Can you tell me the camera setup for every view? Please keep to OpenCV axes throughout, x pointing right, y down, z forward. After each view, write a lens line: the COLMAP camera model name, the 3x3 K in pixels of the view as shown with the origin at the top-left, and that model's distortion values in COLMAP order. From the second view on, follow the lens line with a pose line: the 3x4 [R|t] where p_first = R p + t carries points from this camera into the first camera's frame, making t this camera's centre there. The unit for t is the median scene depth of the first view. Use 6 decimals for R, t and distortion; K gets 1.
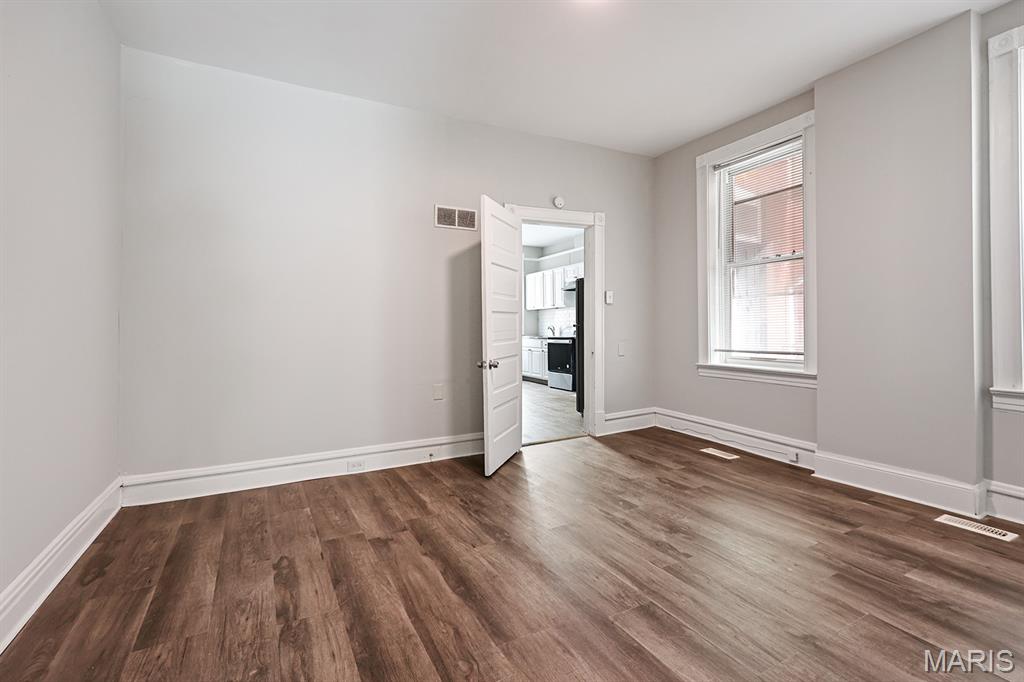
lens RADIAL K [[476.7, 0, 511.5], [0, 476.7, 318.5], [0, 0, 1]] dist [0.017881, -0.000521]
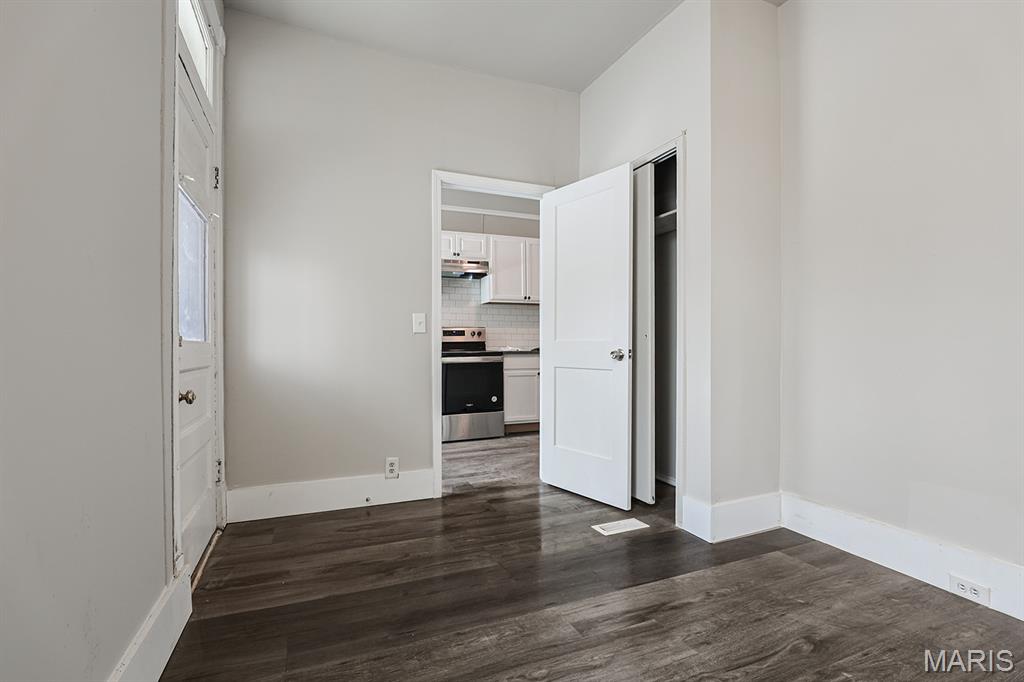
lens RADIAL K [[480.5, 0, 518.1], [0, 480.5, 353.1], [0, 0, 1]] dist [-0.024745, 0.000144]
pose [[0.072057, -0.008230, 0.997367, -1.190617], [-0.017062, 0.999809, 0.009483, 0.082207], [-0.997255, -0.017701, 0.071903, 2.213706]]
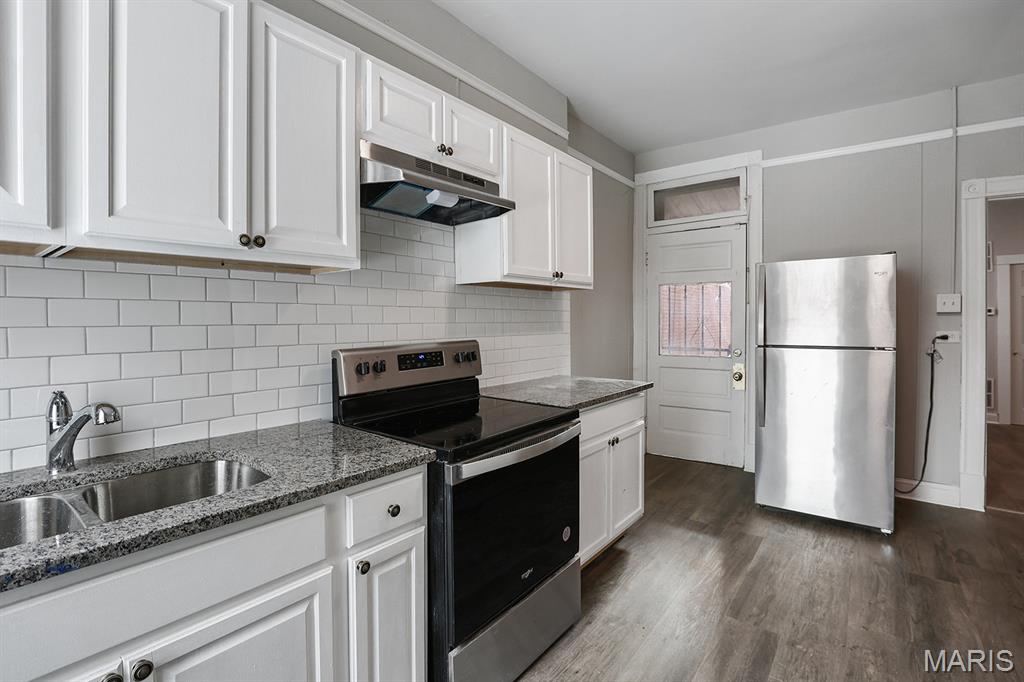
lens RADIAL K [[480.1, 0, 514.9], [0, 480.1, 323.7], [0, 0, 1]] dist [-0.026213, 0.000214]
pose [[-0.429896, 0.003977, 0.902870, -0.208953], [-0.009480, 0.999915, -0.008918, -0.007034], [-0.902829, -0.012393, -0.429821, 2.696314]]
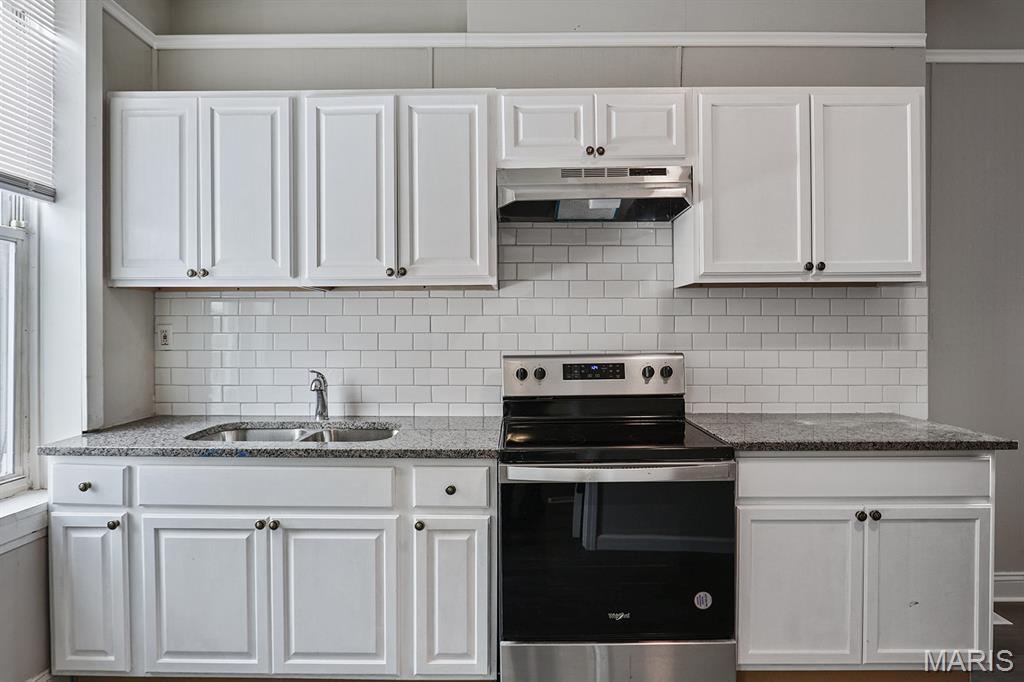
lens RADIAL K [[589.4, 0, 511.9], [0, 589.4, 335.1], [0, 0, 1]] dist [-0.015509, -0.000025]
pose [[0.458626, 0.000599, 0.888629, -0.294895], [-0.020271, 0.999747, 0.009788, -0.014044], [-0.888398, -0.022502, 0.458522, 2.303001]]
